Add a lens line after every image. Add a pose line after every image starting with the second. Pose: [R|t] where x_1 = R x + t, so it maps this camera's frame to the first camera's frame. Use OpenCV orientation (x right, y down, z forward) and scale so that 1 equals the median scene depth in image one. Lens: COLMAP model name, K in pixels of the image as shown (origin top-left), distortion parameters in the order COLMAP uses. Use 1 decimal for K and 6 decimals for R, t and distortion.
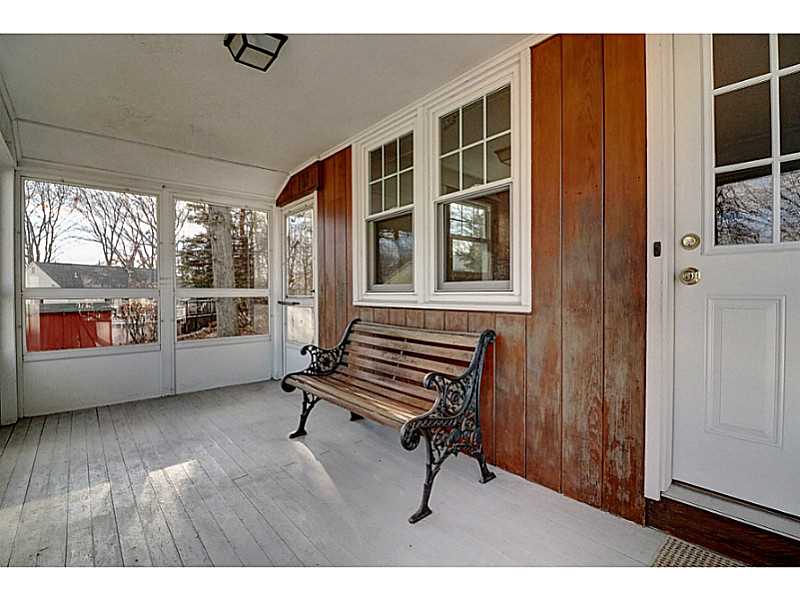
lens RADIAL K [[378.9, 0, 379.2], [0, 378.9, 300.3], [0, 0, 1]] dist [-0.002717, -0.001103]
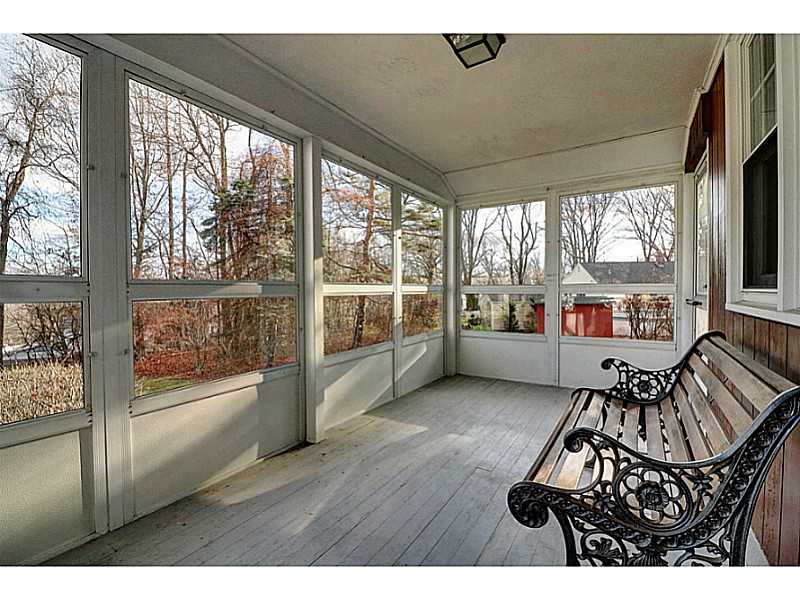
lens RADIAL K [[371.3, 0, 400.0], [0, 371.3, 300.0], [0, 0, 1]] dist [-0.002070, -0.001240]
pose [[0.321941, 0.030128, -0.946280, 0.358059], [-0.014583, 0.999533, 0.026862, -0.012372], [0.946647, 0.005152, 0.322230, 0.324950]]
